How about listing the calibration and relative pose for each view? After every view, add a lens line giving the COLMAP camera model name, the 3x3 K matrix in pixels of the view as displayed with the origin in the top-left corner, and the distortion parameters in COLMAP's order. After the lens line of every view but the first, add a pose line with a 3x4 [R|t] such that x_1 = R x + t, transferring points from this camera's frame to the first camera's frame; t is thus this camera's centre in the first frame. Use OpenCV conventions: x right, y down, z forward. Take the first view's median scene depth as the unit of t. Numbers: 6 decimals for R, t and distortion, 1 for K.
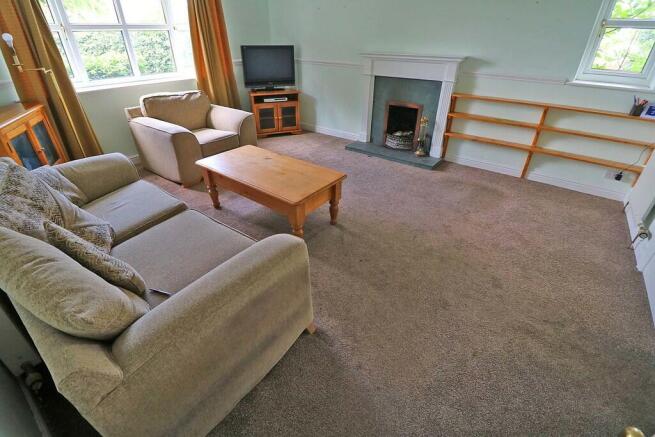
lens RADIAL K [[313.6, 0, 328.1], [0, 313.6, 217.7], [0, 0, 1]] dist [-0.003765, -0.000372]
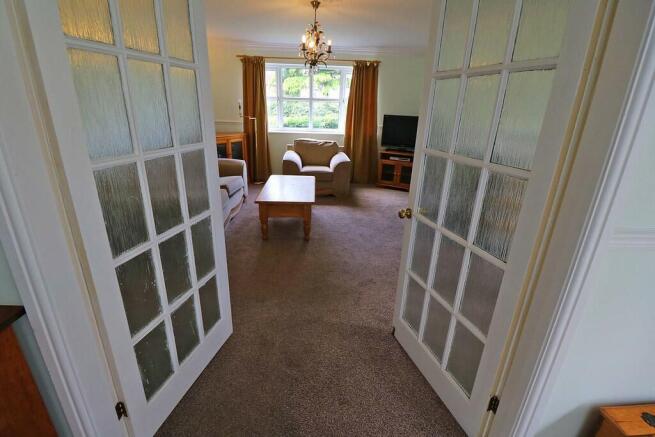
lens RADIAL K [[313.6, 0, 328.3], [0, 313.6, 219.7], [0, 0, 1]] dist [-0.003765, -0.000372]
pose [[0.617549, 0.285025, -0.733072, 0.631417], [-0.425036, 0.905156, -0.006123, -0.055410], [0.661799, 0.315363, 0.680124, 0.109183]]
